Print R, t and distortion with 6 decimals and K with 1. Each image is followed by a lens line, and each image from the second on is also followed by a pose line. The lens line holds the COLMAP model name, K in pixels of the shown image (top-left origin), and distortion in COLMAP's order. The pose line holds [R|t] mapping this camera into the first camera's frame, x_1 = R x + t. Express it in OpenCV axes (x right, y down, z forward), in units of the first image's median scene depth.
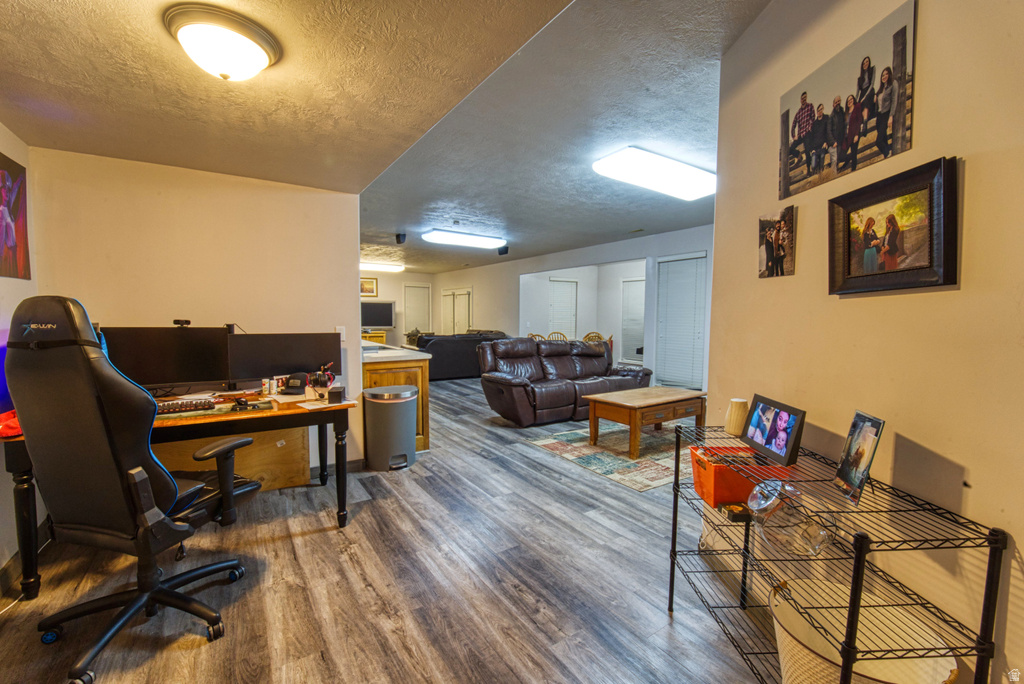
lens RADIAL K [[417.2, 0, 512.0], [0, 417.2, 342.0], [0, 0, 1]] dist [-0.030160, 0.003494]
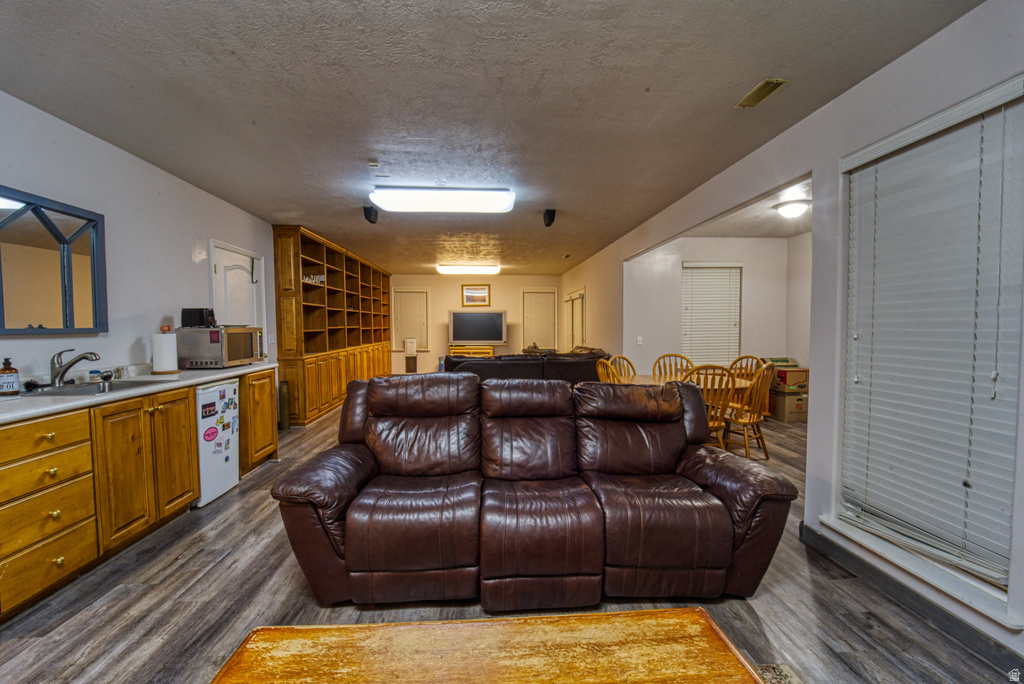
lens RADIAL K [[423.8, 0, 512.0], [0, 423.8, 342.0], [0, 0, 1]] dist [-0.009262, -0.000054]
pose [[0.864071, 0.007476, -0.503315, 1.069791], [-0.022635, 0.999455, -0.024014, -0.115351], [0.502861, 0.032142, 0.863769, 2.031475]]
